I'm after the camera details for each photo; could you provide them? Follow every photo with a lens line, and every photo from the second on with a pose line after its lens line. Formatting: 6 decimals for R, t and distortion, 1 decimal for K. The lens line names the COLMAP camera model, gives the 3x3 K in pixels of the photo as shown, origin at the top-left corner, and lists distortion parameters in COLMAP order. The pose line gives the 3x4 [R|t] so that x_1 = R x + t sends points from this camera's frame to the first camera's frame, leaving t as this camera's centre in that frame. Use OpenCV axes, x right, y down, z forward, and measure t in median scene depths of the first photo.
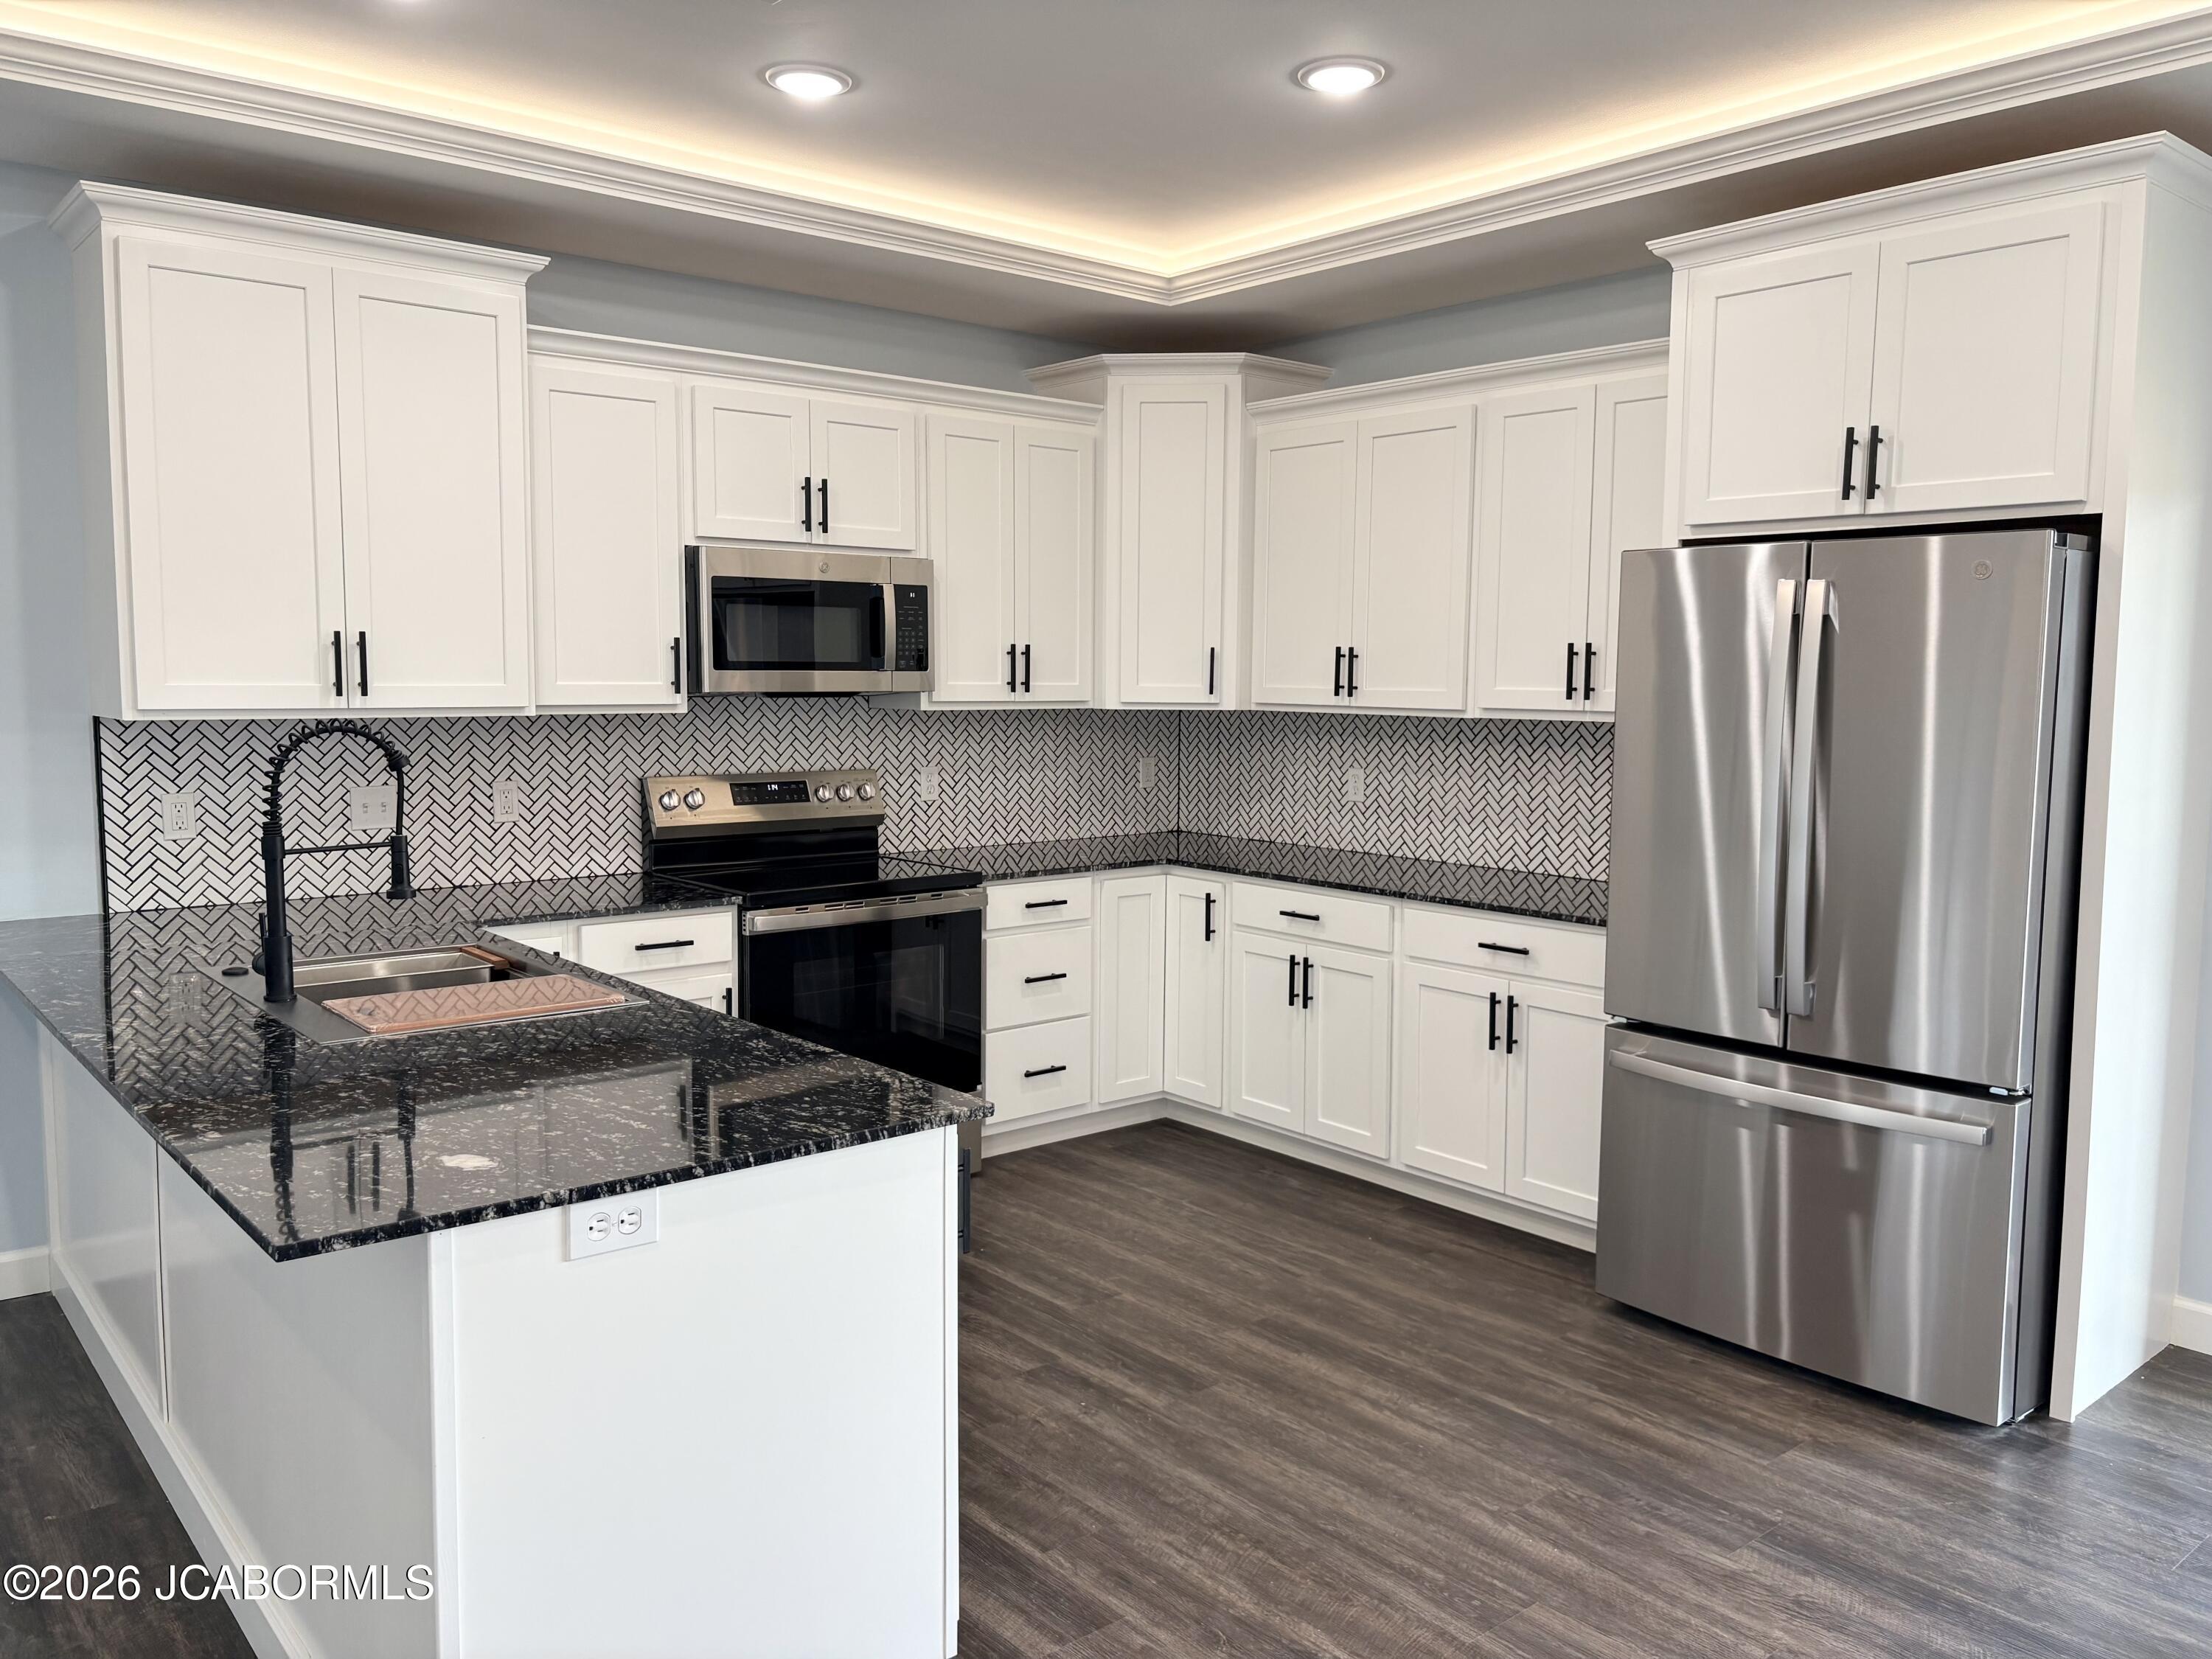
lens RADIAL K [[1660.4, 0, 1108.2], [0, 1660.4, 825.2], [0, 0, 1]] dist [0.003846, 0.000697]
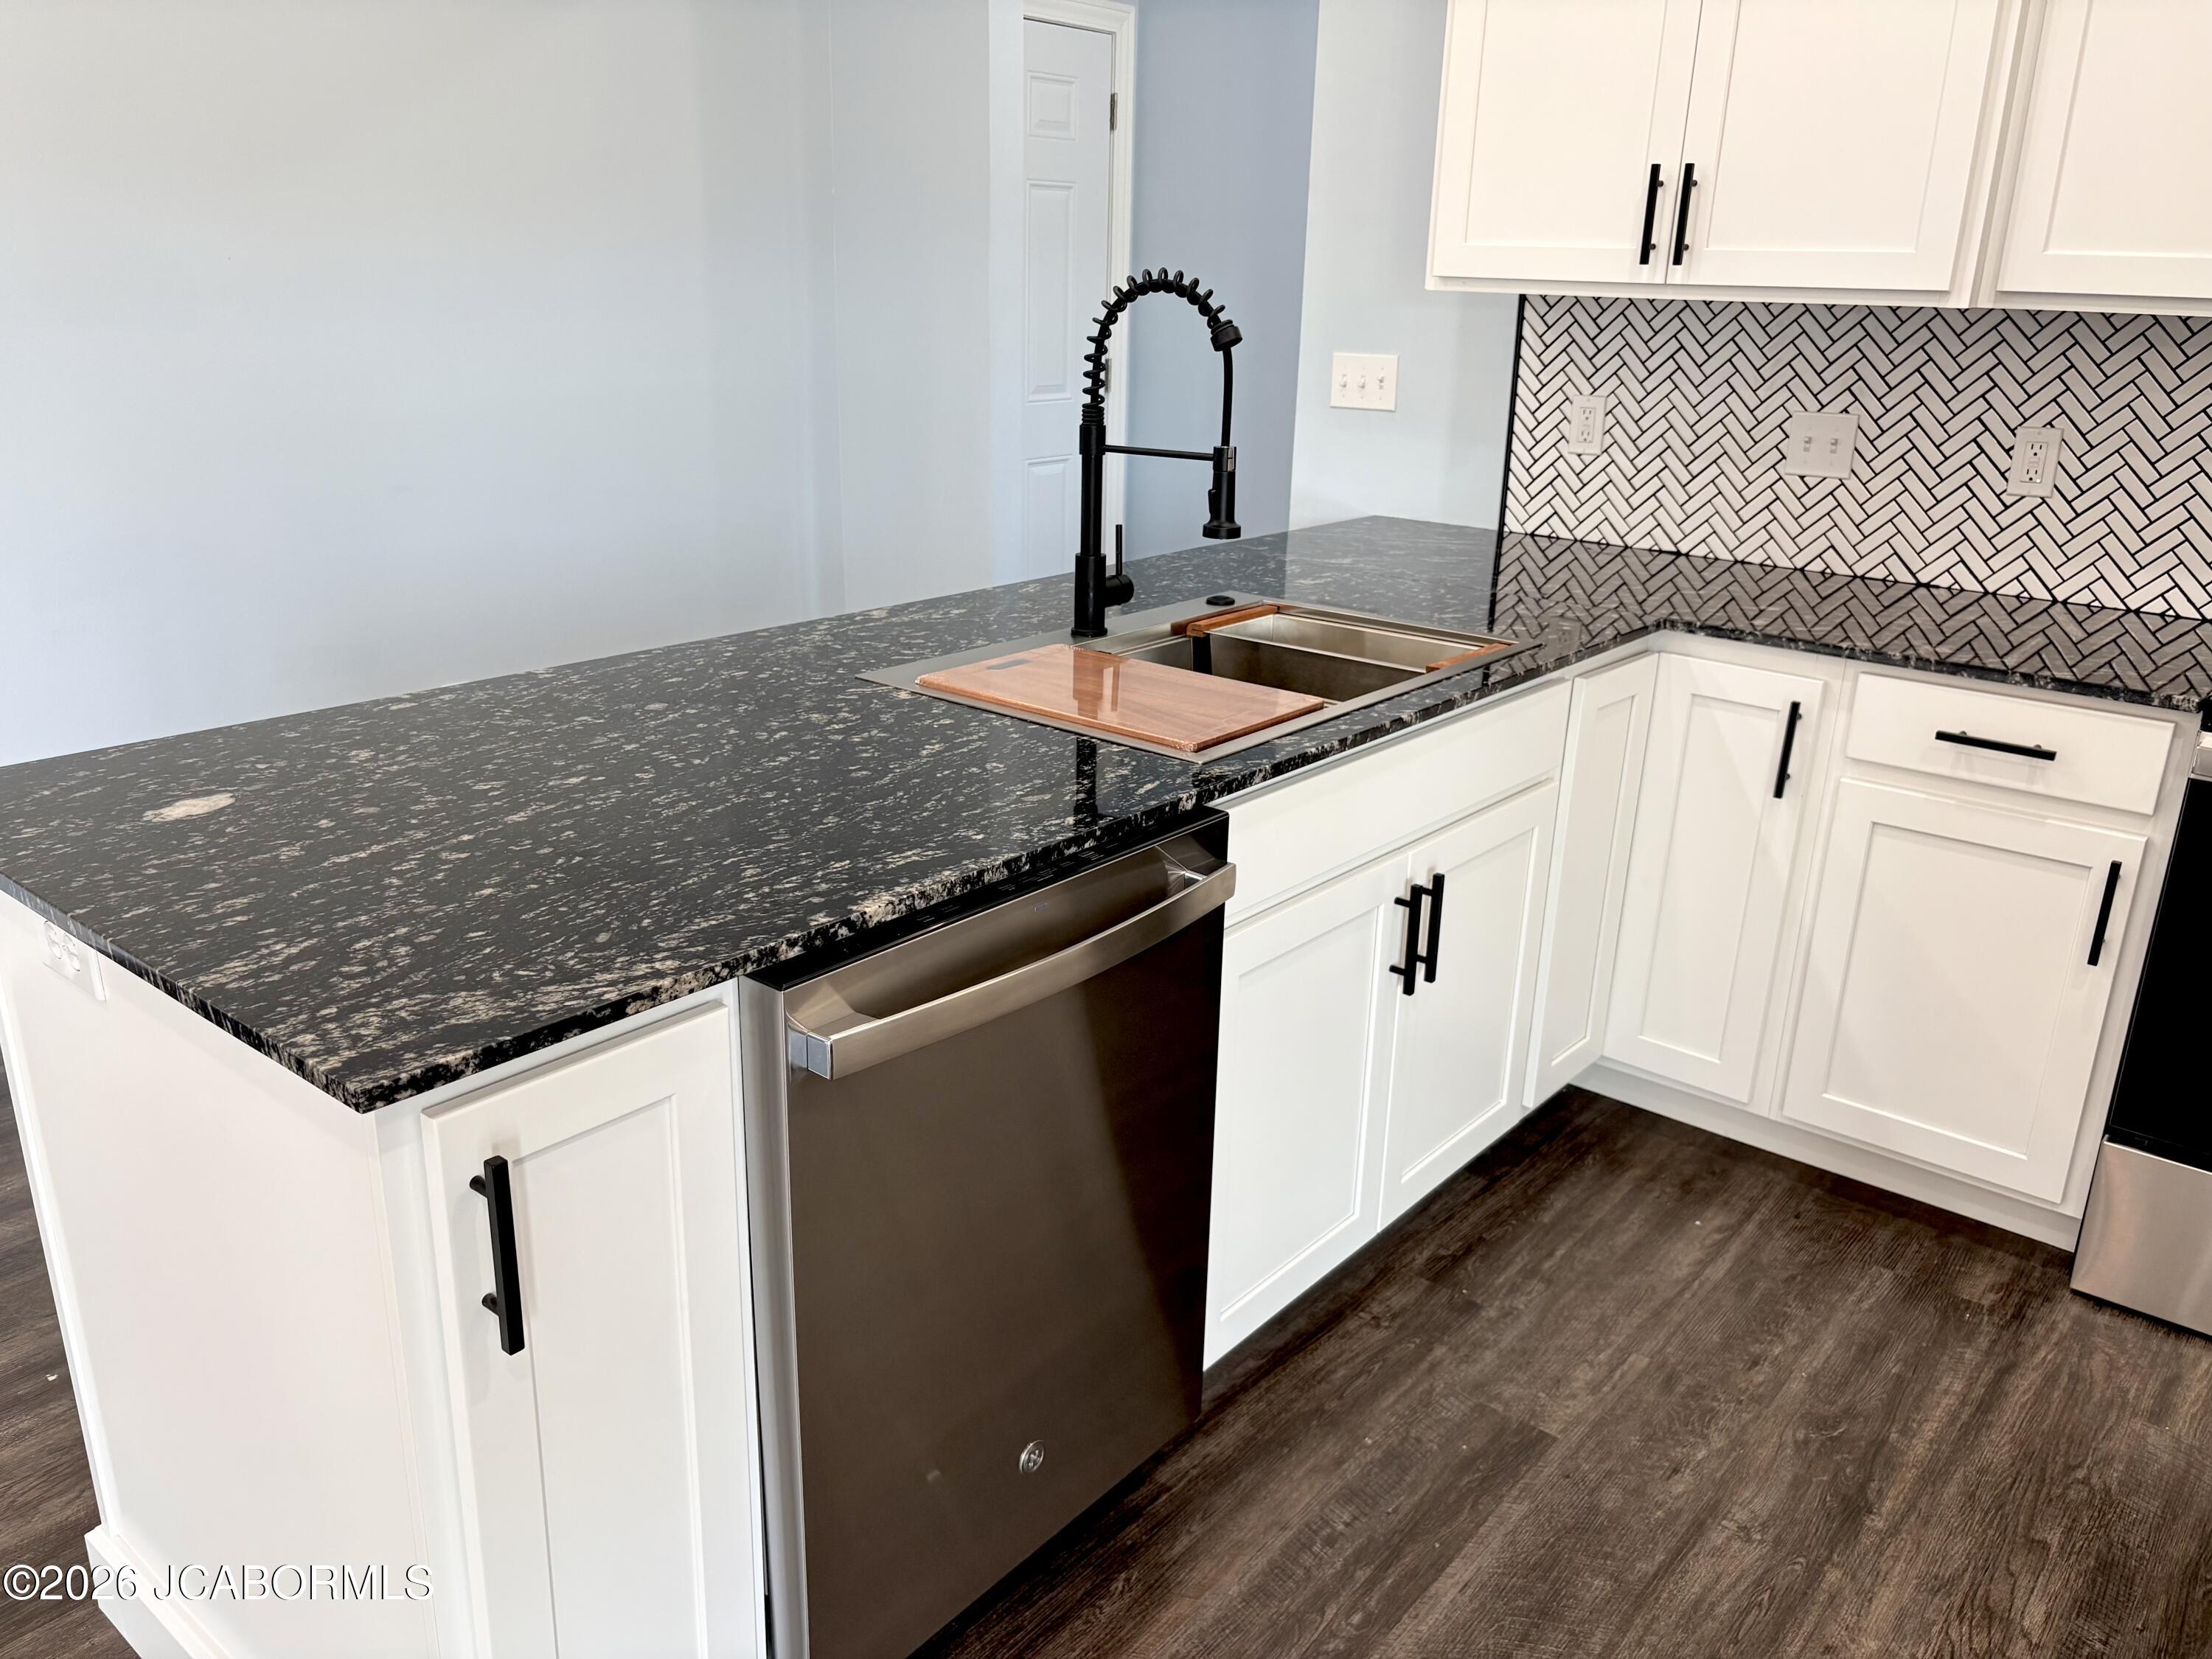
lens RADIAL K [[1660.4, 0, 1107.1], [0, 1660.4, 828.3], [0, 0, 1]] dist [0.003846, 0.000697]
pose [[0.181914, 0.315413, -0.931355, 0.210399], [-0.112869, 0.947596, 0.298867, -0.034855], [0.976815, 0.050753, 0.207981, 0.622052]]
